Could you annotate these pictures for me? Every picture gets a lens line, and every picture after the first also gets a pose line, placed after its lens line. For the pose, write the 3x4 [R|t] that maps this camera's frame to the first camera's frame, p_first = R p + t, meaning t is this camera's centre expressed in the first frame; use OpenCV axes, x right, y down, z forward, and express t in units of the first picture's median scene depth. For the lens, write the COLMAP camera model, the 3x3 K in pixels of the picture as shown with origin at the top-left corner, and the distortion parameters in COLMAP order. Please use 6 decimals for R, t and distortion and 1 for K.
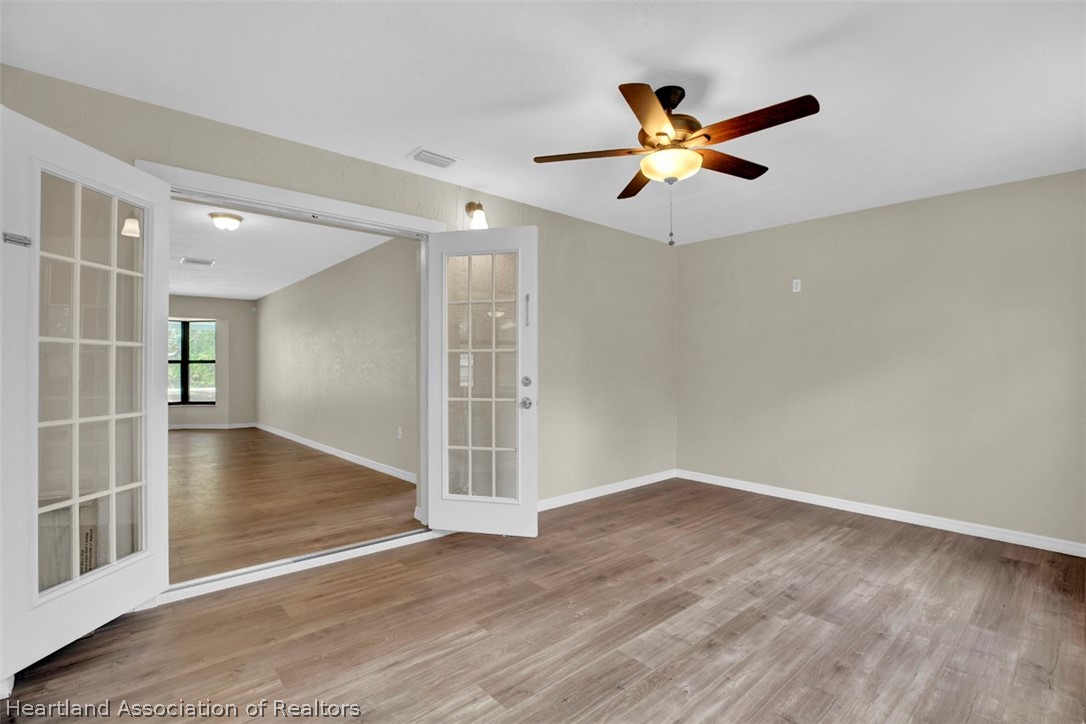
lens RADIAL K [[499.3, 0, 546.3], [0, 499.3, 365.4], [0, 0, 1]] dist [-0.028699, 0.004225]
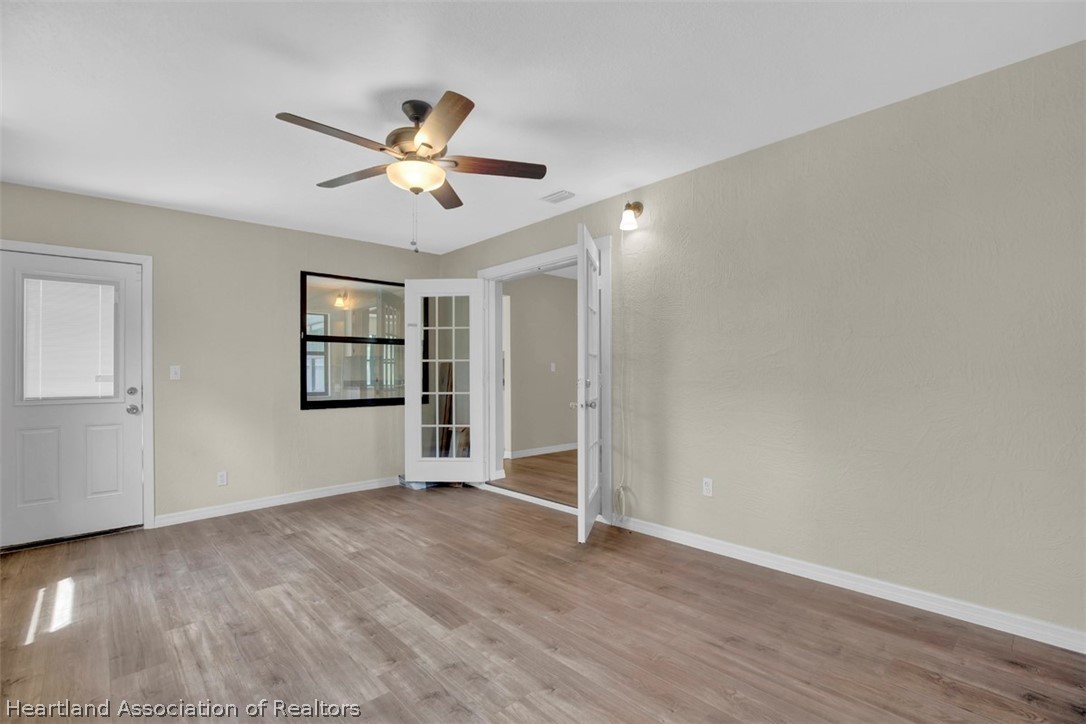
lens RADIAL K [[499.3, 0, 545.5], [0, 499.3, 365.1], [0, 0, 1]] dist [-0.028699, 0.004225]
pose [[0.013360, -0.018867, -0.999733, 1.249229], [0.016533, 0.999689, -0.018645, 0.019833], [0.999774, -0.016279, 0.013668, 1.205469]]
